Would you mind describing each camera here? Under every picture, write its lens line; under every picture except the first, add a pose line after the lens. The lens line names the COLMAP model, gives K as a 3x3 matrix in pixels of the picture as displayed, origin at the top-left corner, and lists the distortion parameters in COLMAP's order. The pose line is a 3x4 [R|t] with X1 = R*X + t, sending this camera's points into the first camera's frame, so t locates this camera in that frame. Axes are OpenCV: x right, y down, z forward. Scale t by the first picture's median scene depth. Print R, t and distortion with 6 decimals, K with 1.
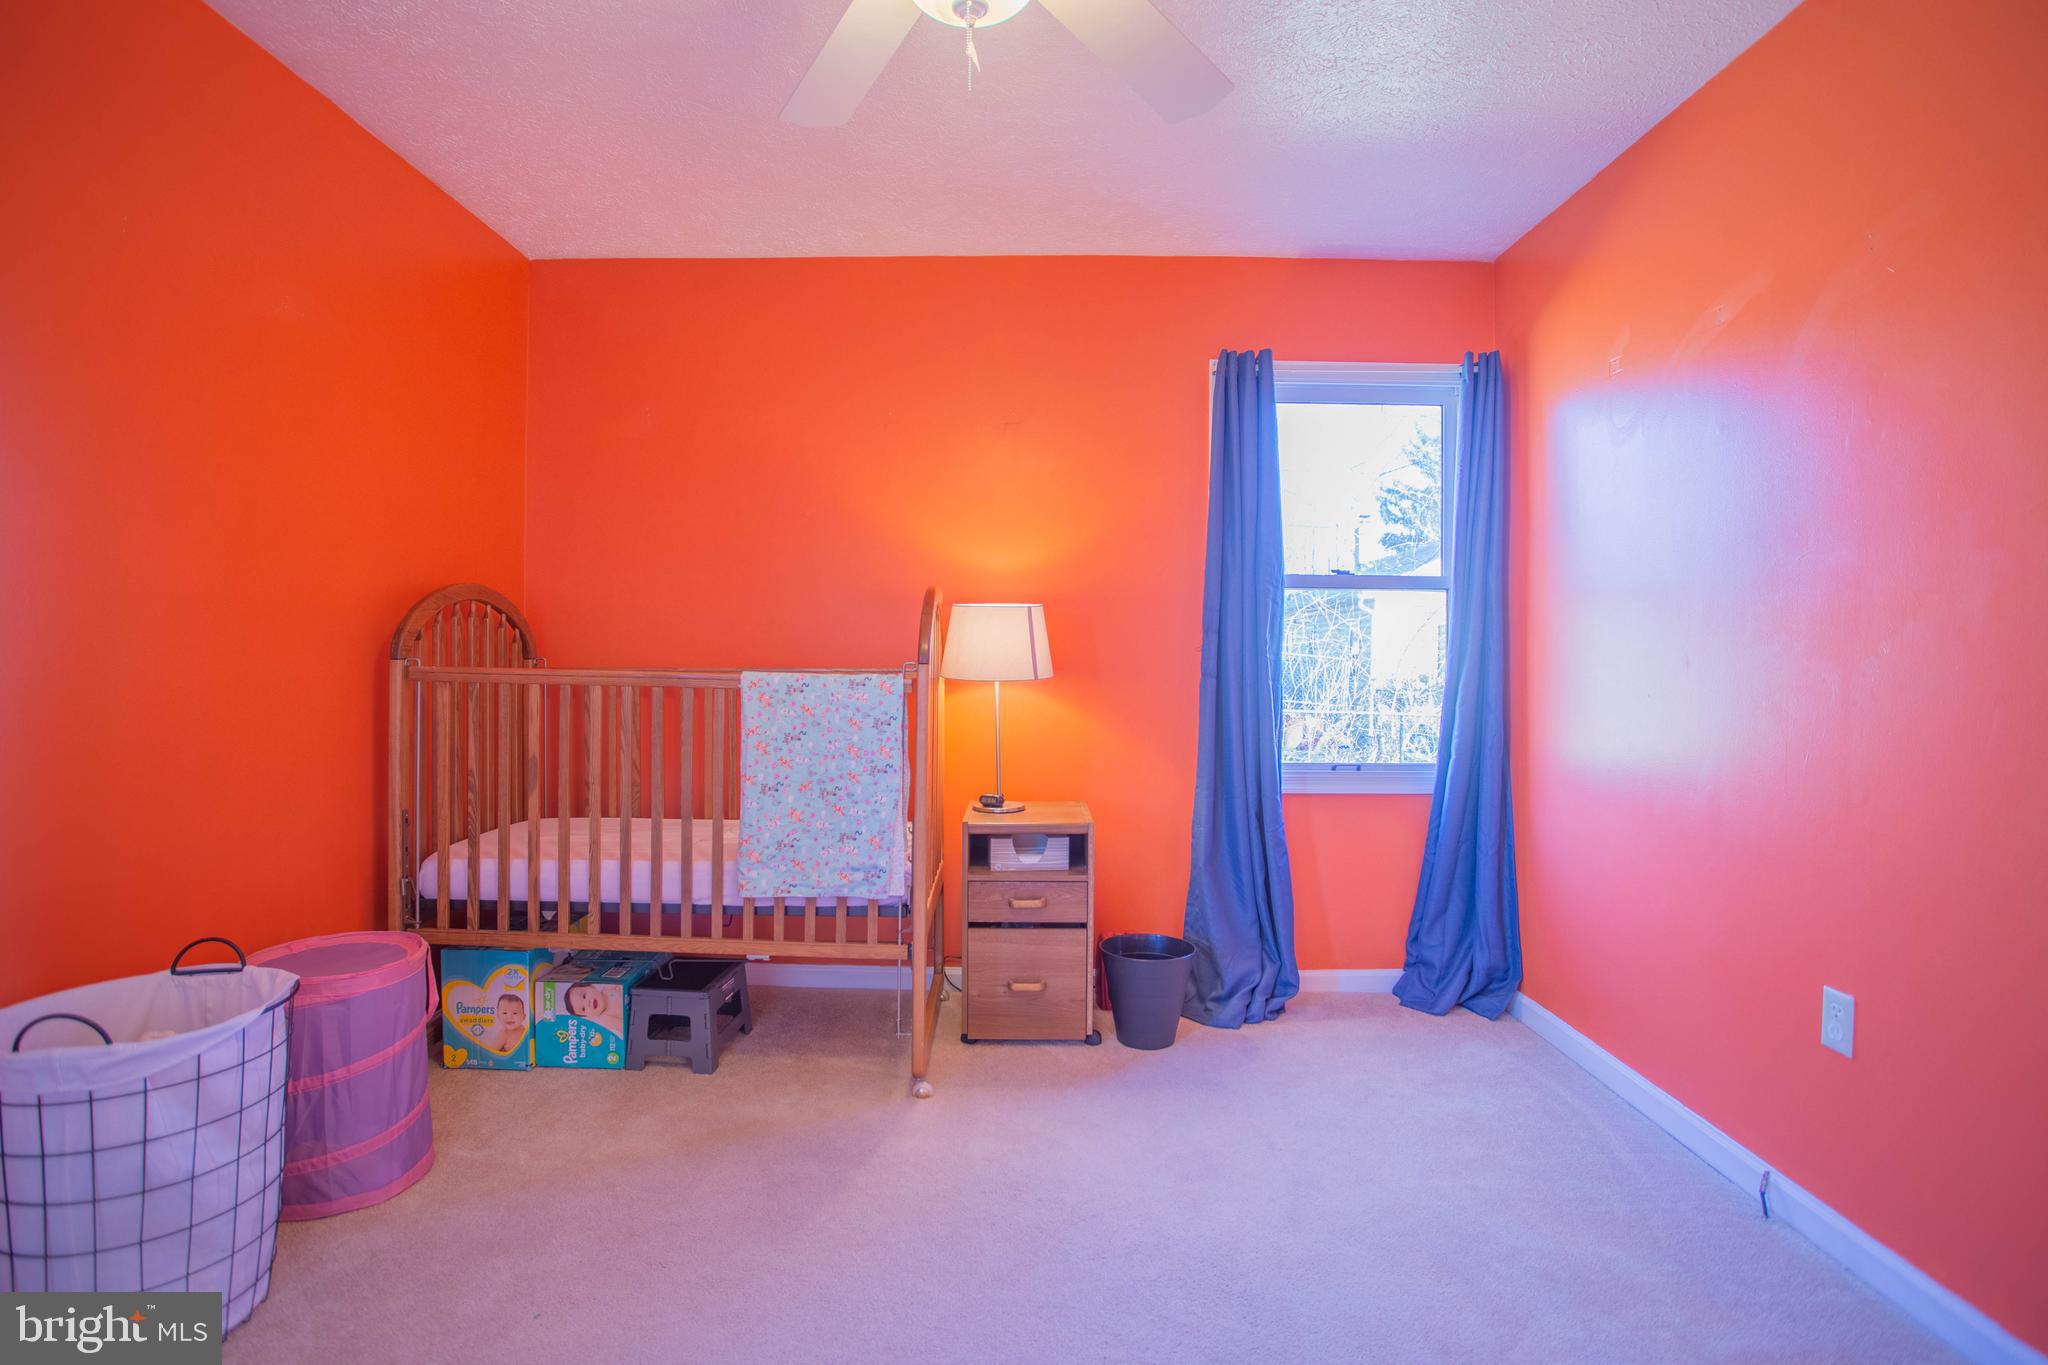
lens RADIAL K [[985.2, 0, 1024.0], [0, 985.2, 682.5], [0, 0, 1]] dist [-0.075346, 0.027873]
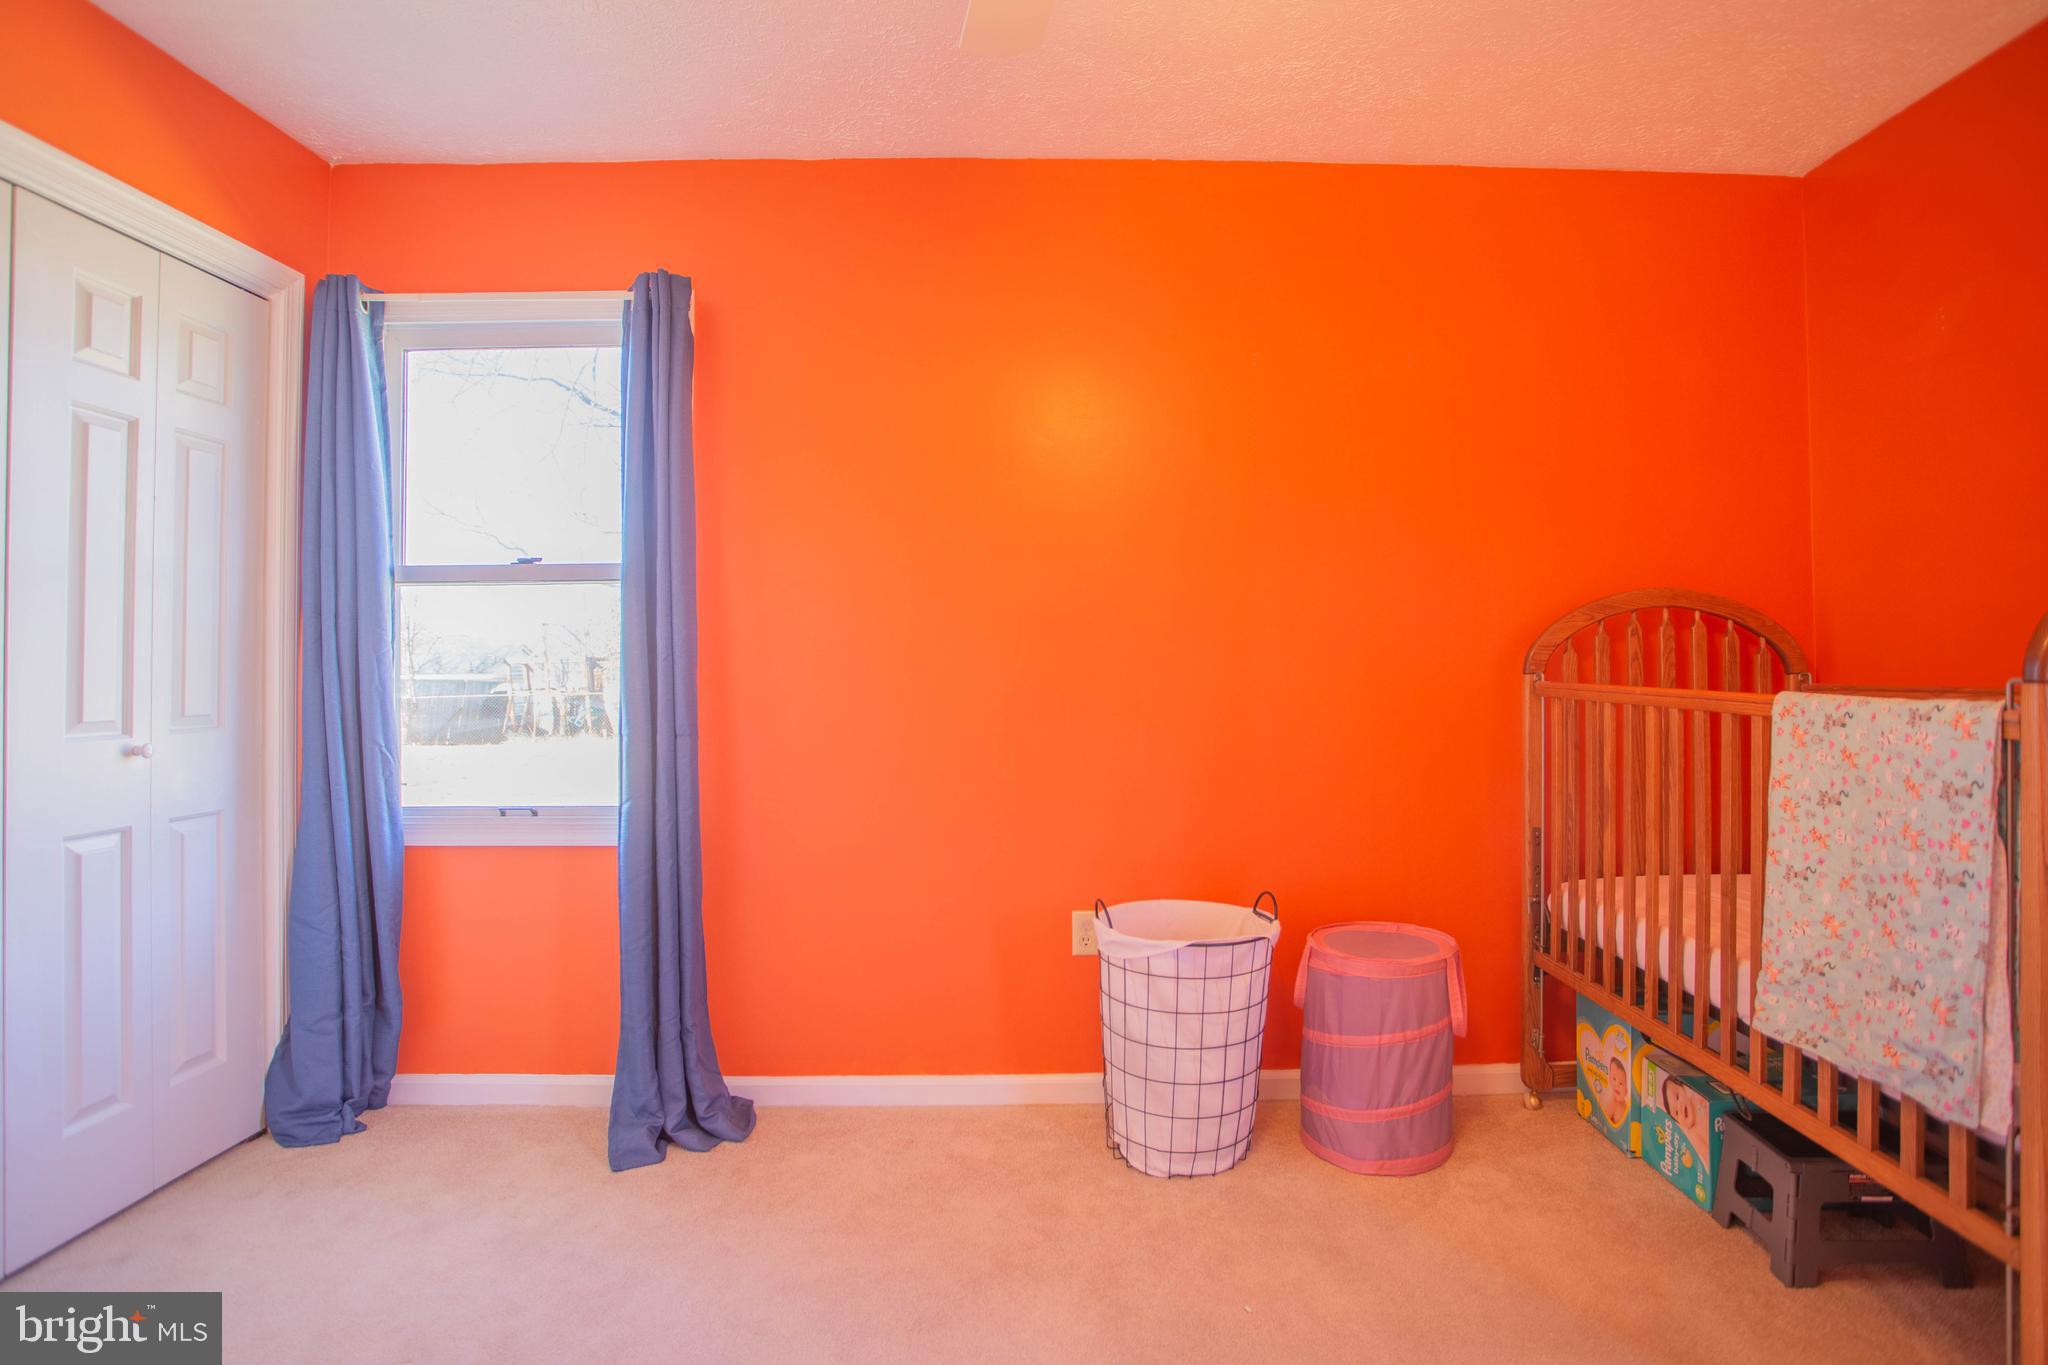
lens RADIAL K [[1030.9, 0, 1096.3], [0, 1030.9, 654.6], [0, 0, 1]] dist [-0.073807, 0.035480]
pose [[0.037158, -0.021160, -0.999085, 0.375696], [-0.024917, 0.999445, -0.022094, -0.009644], [0.998999, 0.025716, 0.036610, 0.502501]]
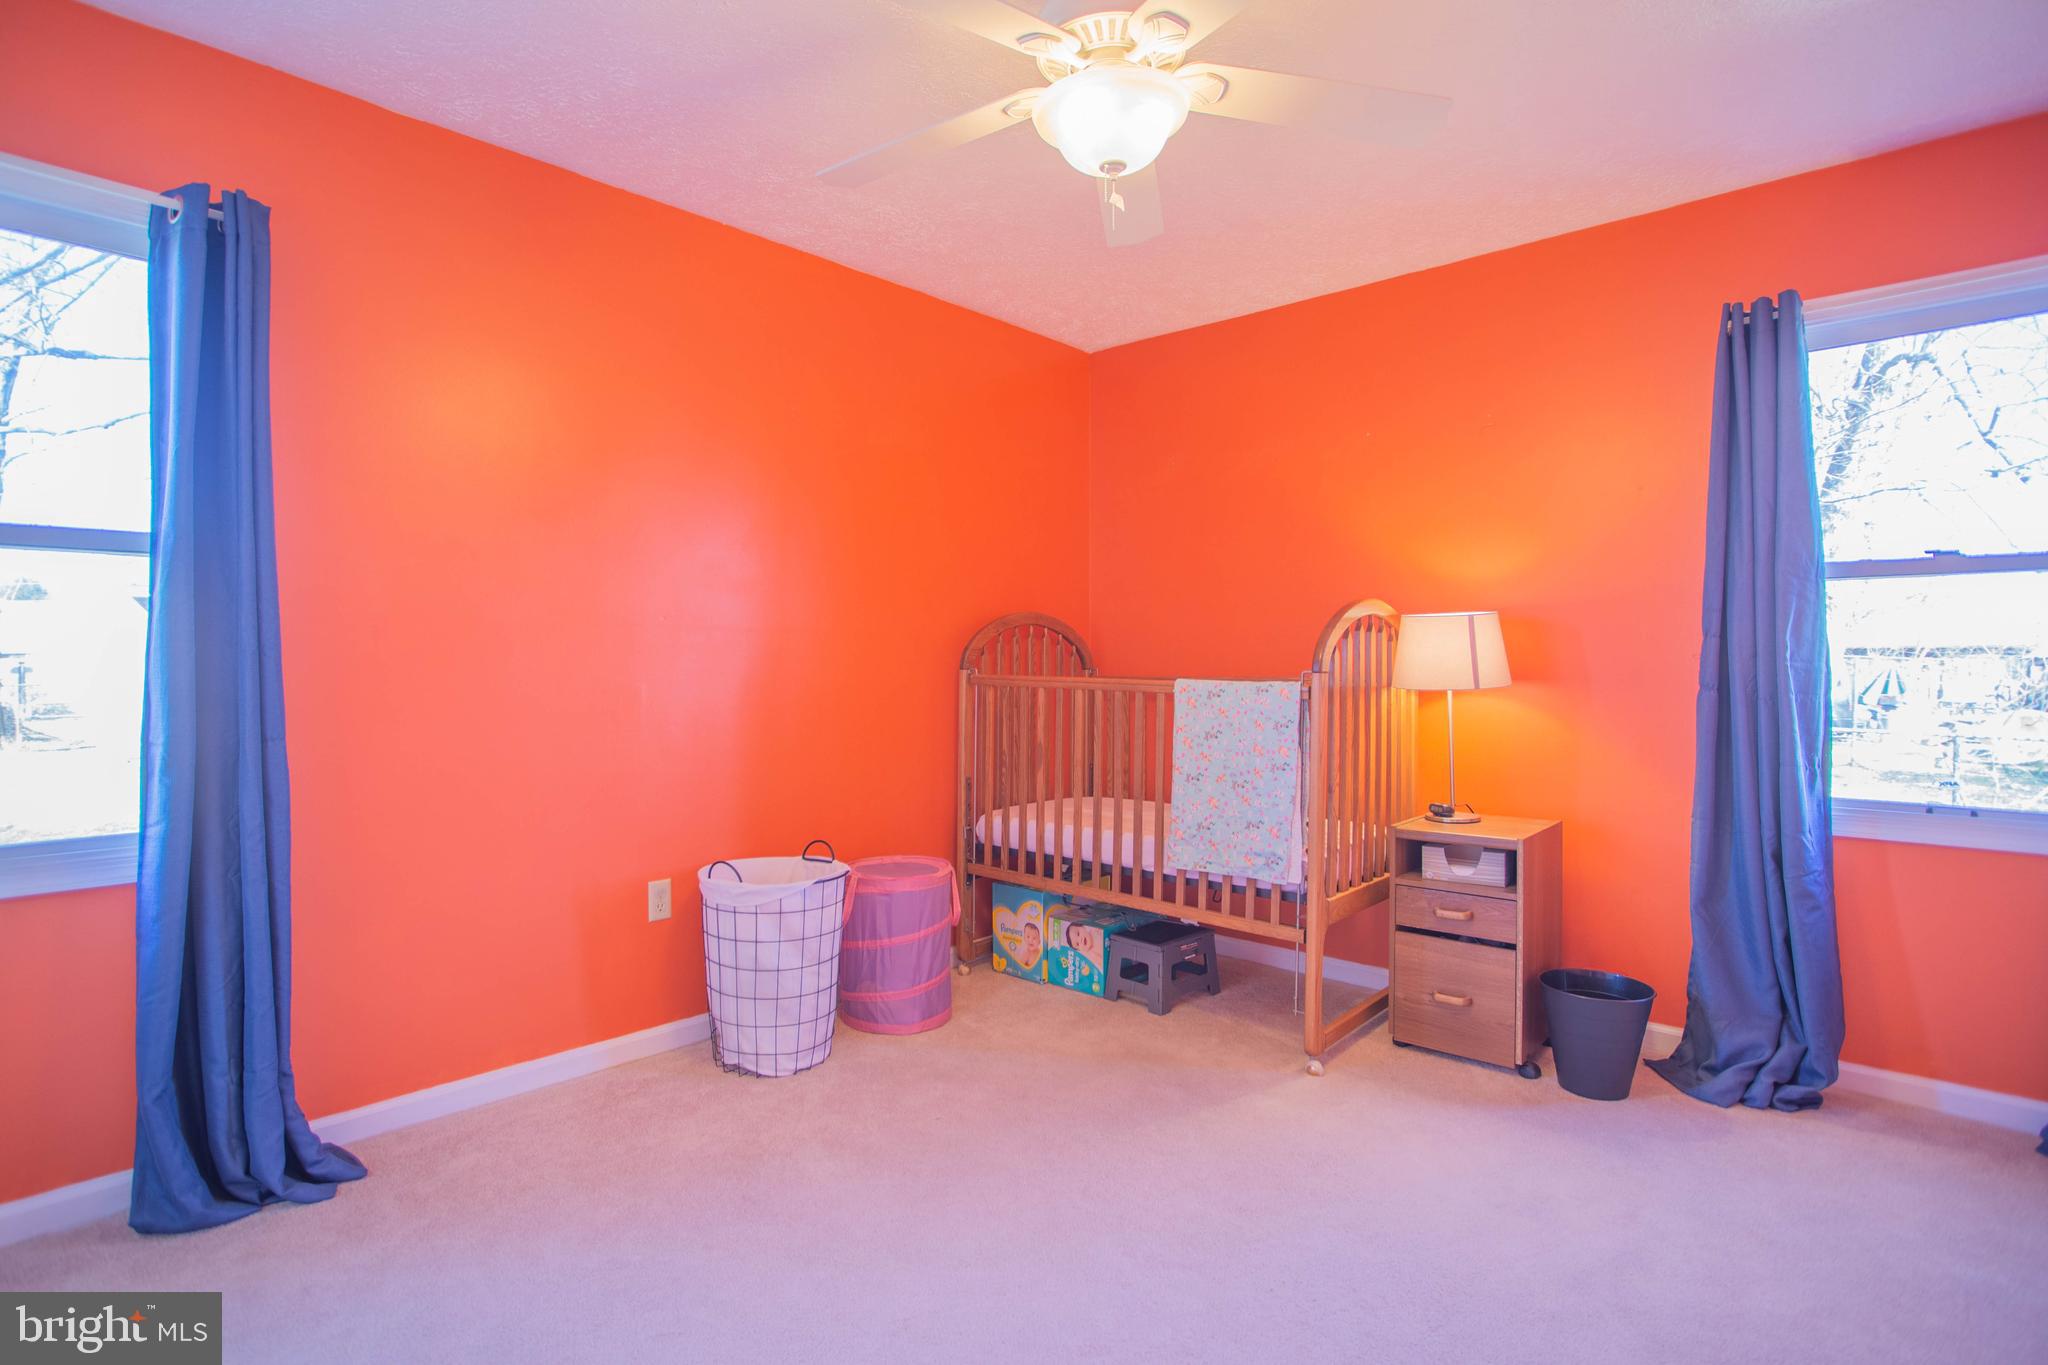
lens RADIAL K [[1003.7, 0, 1028.7], [0, 1003.7, 670.6], [0, 0, 1]] dist [-0.078542, 0.034407]
pose [[0.744851, -0.003231, -0.667223, 0.392228], [-0.014092, 0.999689, -0.020572, 0.006227], [0.667082, 0.024725, 0.744574, -0.034882]]
